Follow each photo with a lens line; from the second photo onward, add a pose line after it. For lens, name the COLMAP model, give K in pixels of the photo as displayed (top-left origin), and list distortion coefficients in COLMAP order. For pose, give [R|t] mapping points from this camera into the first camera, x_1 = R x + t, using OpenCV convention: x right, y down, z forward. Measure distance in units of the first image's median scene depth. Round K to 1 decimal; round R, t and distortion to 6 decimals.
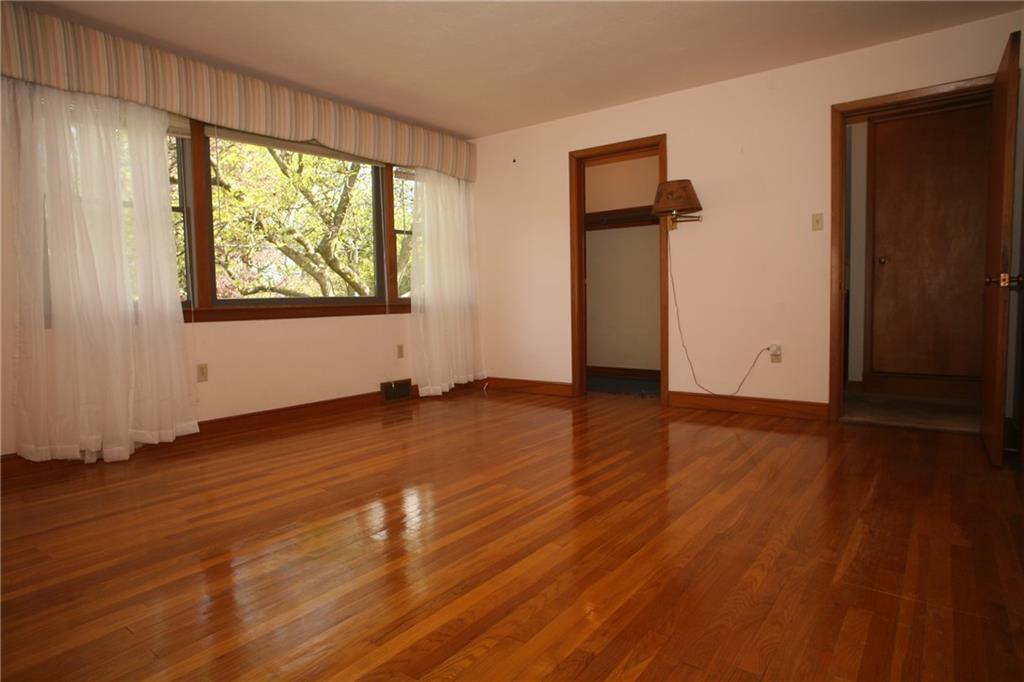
lens RADIAL K [[591.0, 0, 512.2], [0, 591.0, 347.7], [0, 0, 1]] dist [-0.052134, 0.029603]
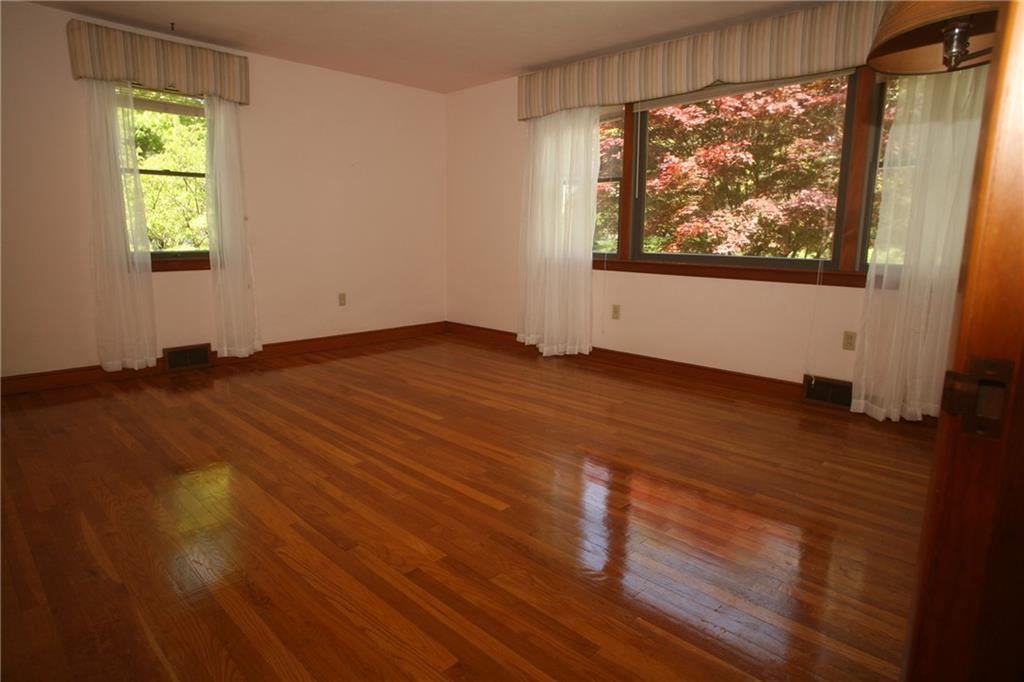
lens RADIAL K [[591.0, 0, 514.2], [0, 591.0, 335.6], [0, 0, 1]] dist [-0.052134, 0.029603]
pose [[-0.135435, 0.186840, -0.973010, 0.881262], [-0.086764, 0.976049, 0.199500, -0.168452], [0.986980, 0.111441, -0.115980, 1.135673]]
